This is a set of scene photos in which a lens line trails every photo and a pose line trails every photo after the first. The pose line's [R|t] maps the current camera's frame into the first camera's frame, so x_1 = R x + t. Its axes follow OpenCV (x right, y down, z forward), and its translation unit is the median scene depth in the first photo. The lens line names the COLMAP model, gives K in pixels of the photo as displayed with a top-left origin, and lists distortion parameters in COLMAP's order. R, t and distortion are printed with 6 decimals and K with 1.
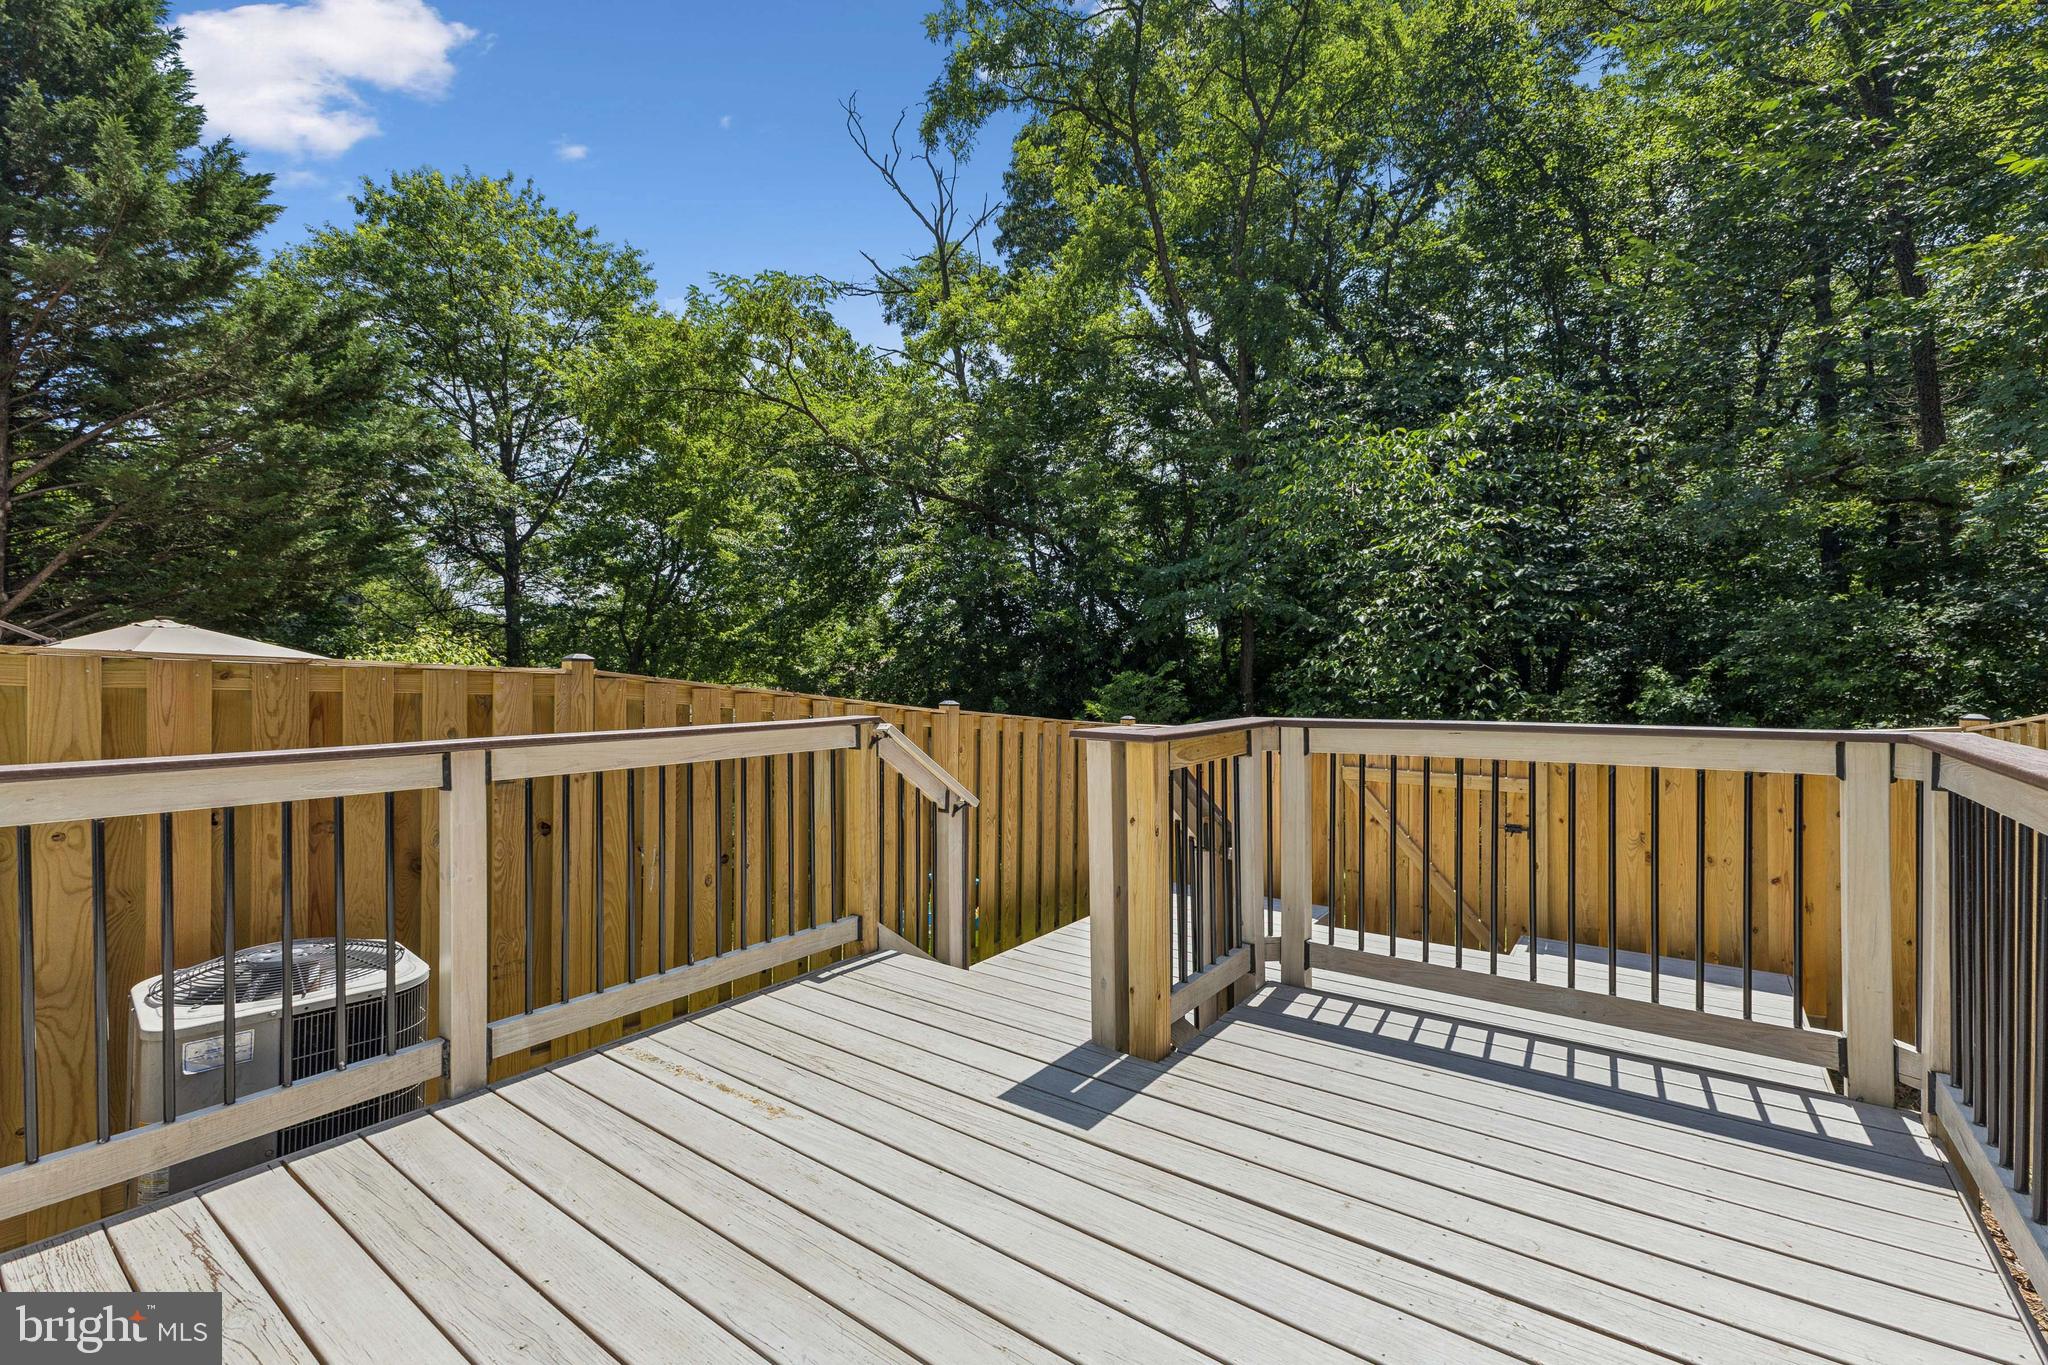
lens RADIAL K [[899.6, 0, 1058.5], [0, 899.6, 666.1], [0, 0, 1]] dist [0.007812, -0.000550]
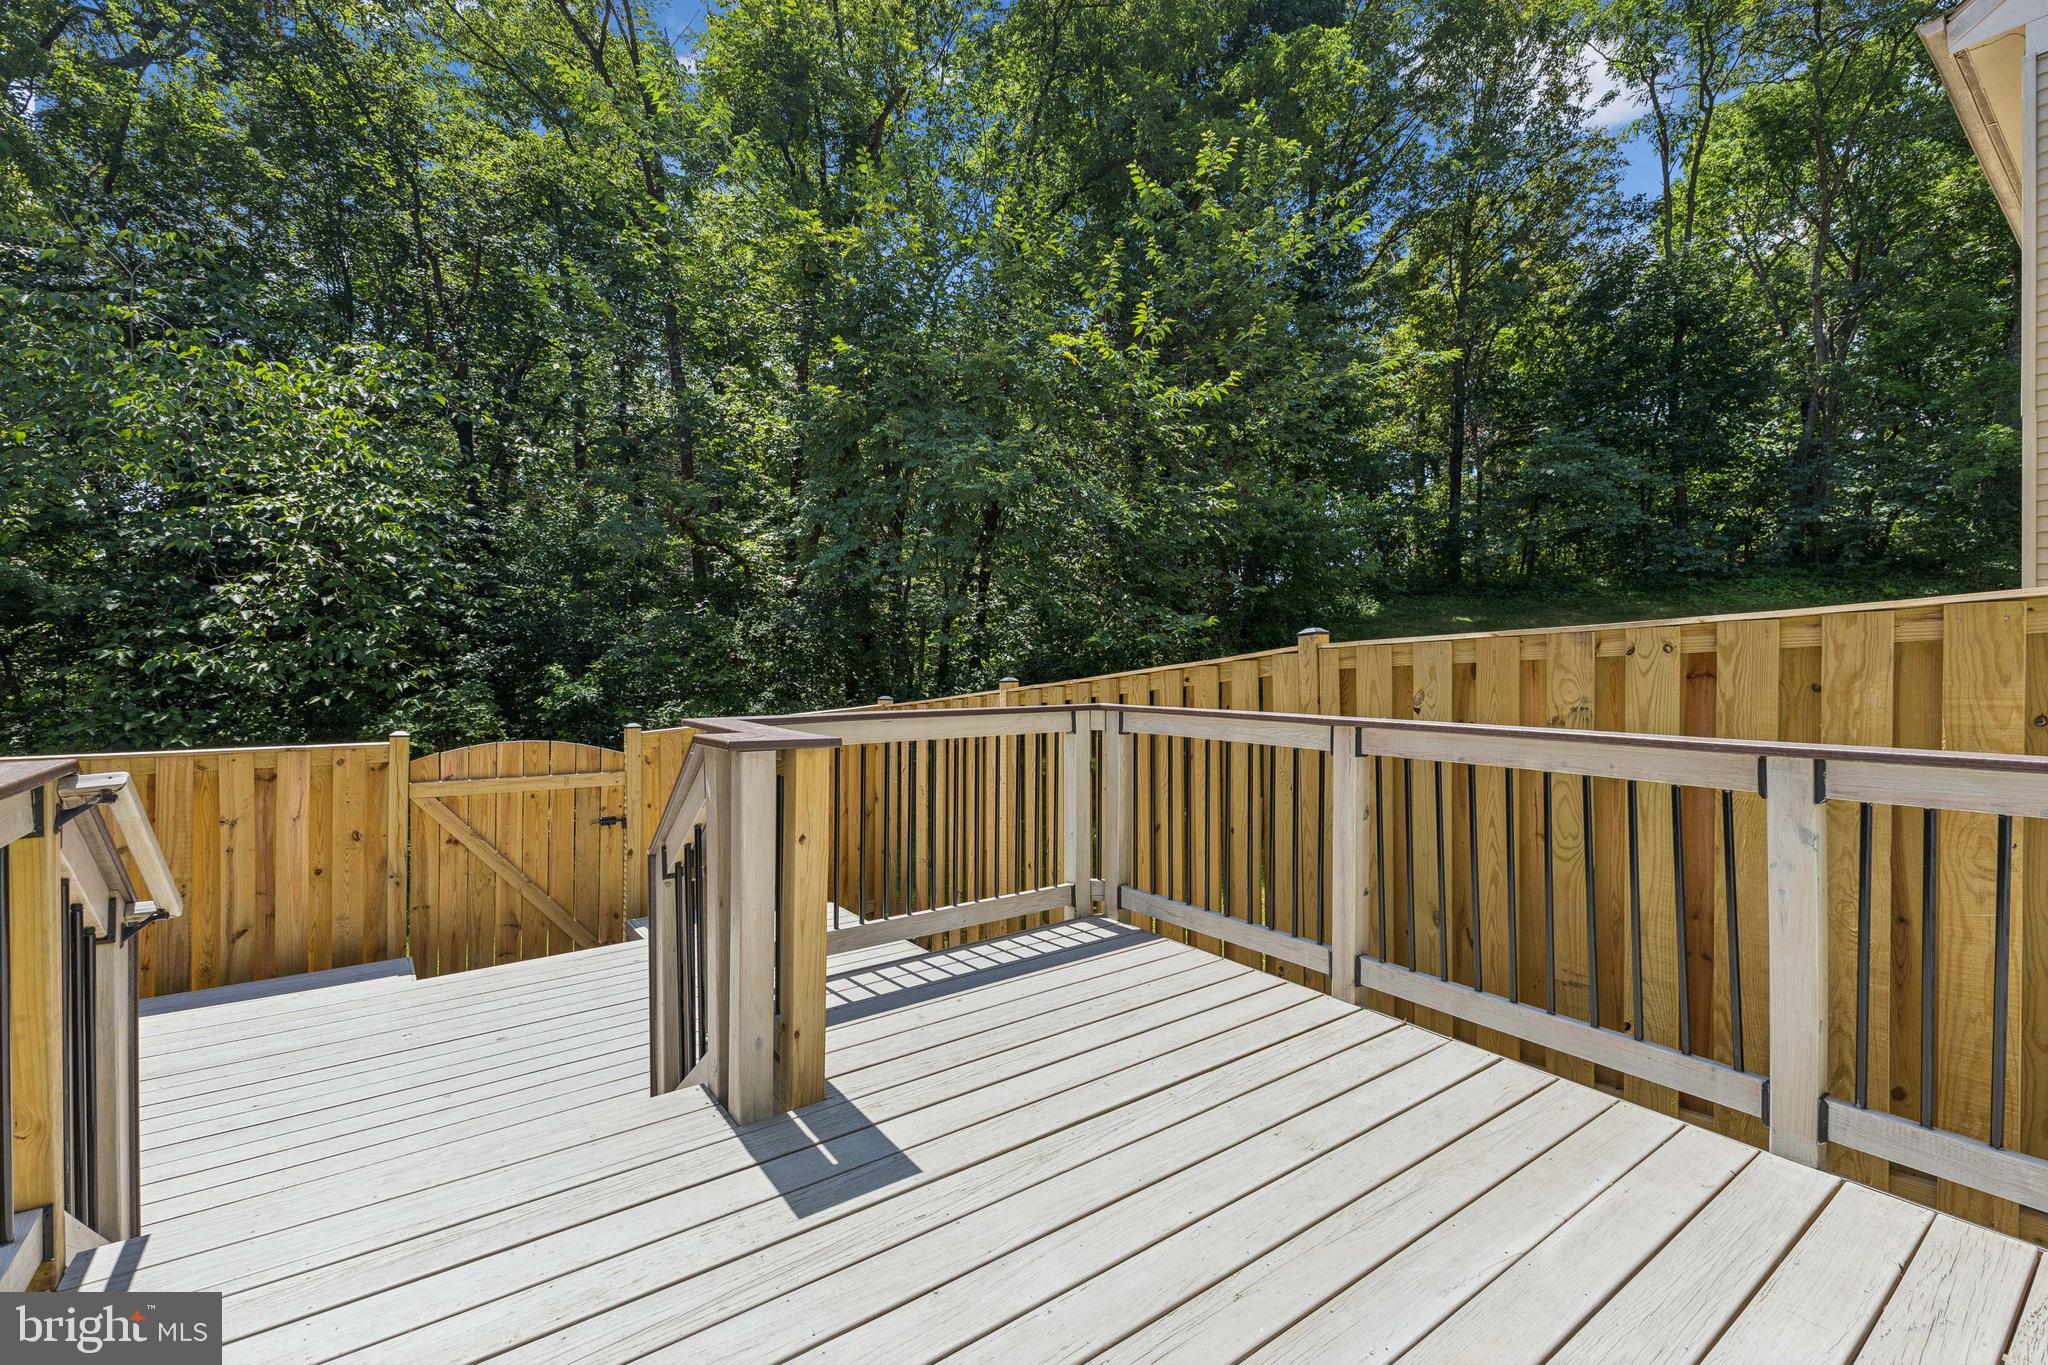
lens RADIAL K [[886.1, 0, 1007.2], [0, 886.1, 629.6], [0, 0, 1]] dist [0.011168, -0.000007]
pose [[0.306049, 0.044042, 0.950996, -0.743603], [-0.008476, 0.999016, -0.043538, 0.005451], [-0.951978, 0.005265, 0.306121, 0.579257]]
